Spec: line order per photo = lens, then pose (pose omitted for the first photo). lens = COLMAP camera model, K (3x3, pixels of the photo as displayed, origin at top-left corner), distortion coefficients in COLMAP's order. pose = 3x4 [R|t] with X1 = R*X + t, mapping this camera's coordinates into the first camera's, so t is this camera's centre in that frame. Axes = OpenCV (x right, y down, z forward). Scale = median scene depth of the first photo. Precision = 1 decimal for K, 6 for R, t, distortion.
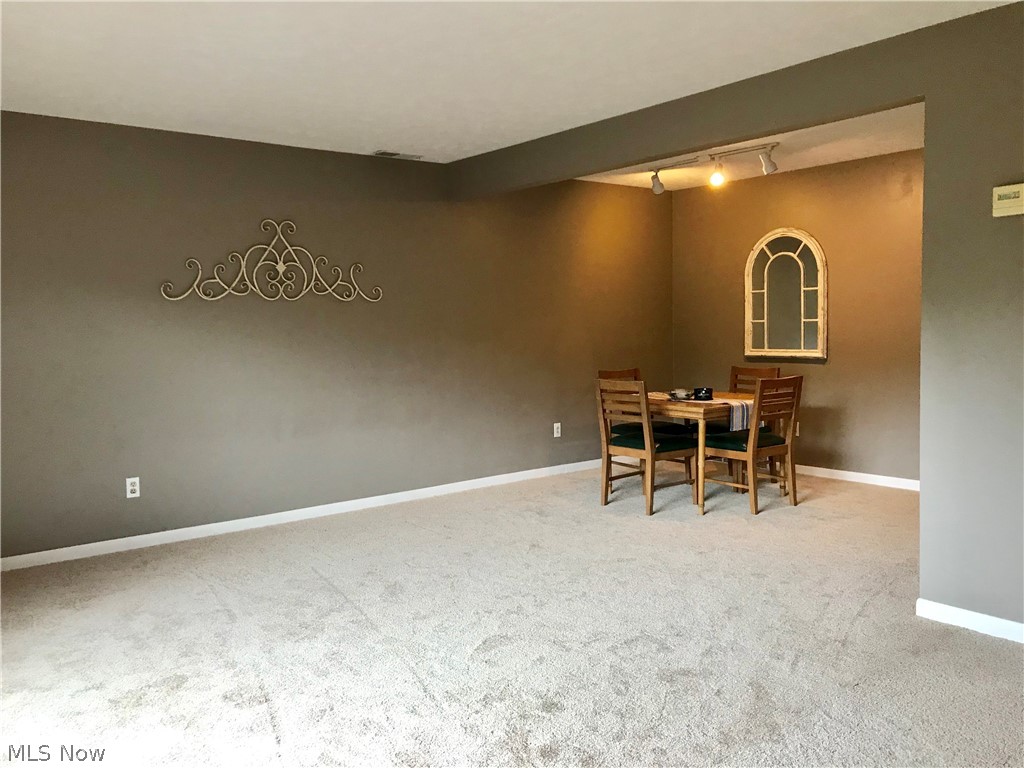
lens RADIAL K [[840.8, 0, 511.2], [0, 840.8, 381.1], [0, 0, 1]] dist [0.001317, -0.000537]
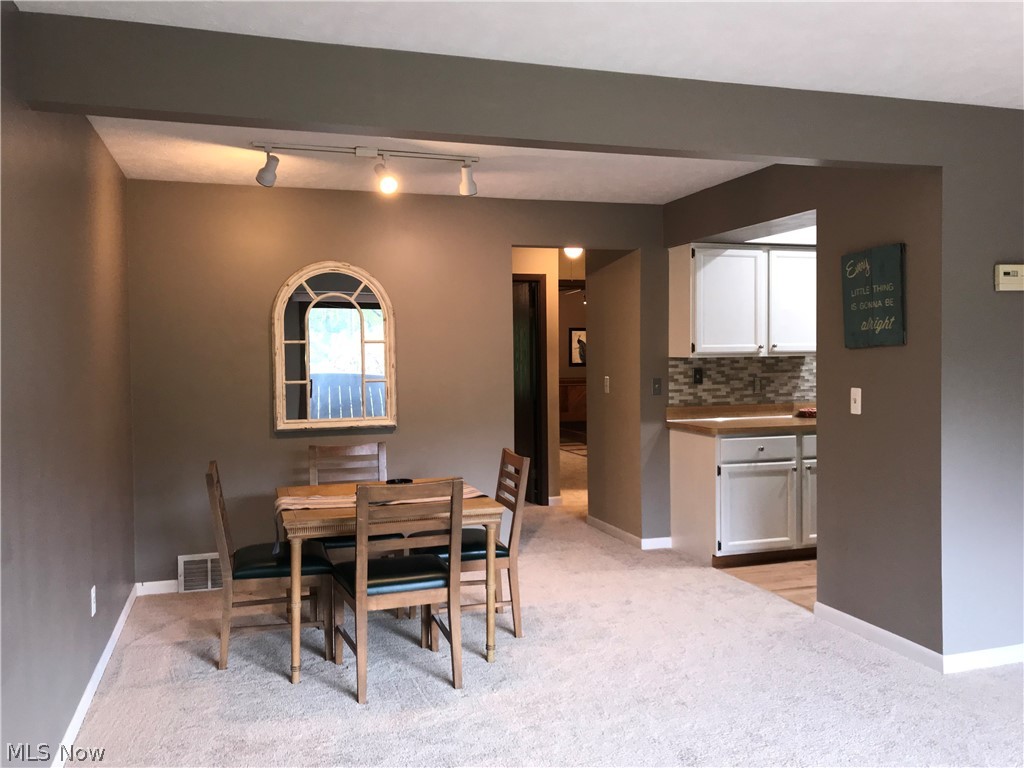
lens RADIAL K [[840.8, 0, 511.6], [0, 840.8, 387.1], [0, 0, 1]] dist [0.001317, -0.000537]
pose [[0.361881, -0.021597, 0.931974, -0.338400], [0.071950, 0.997397, -0.004825, -0.051687], [-0.929444, 0.068802, 0.362492, 0.576678]]
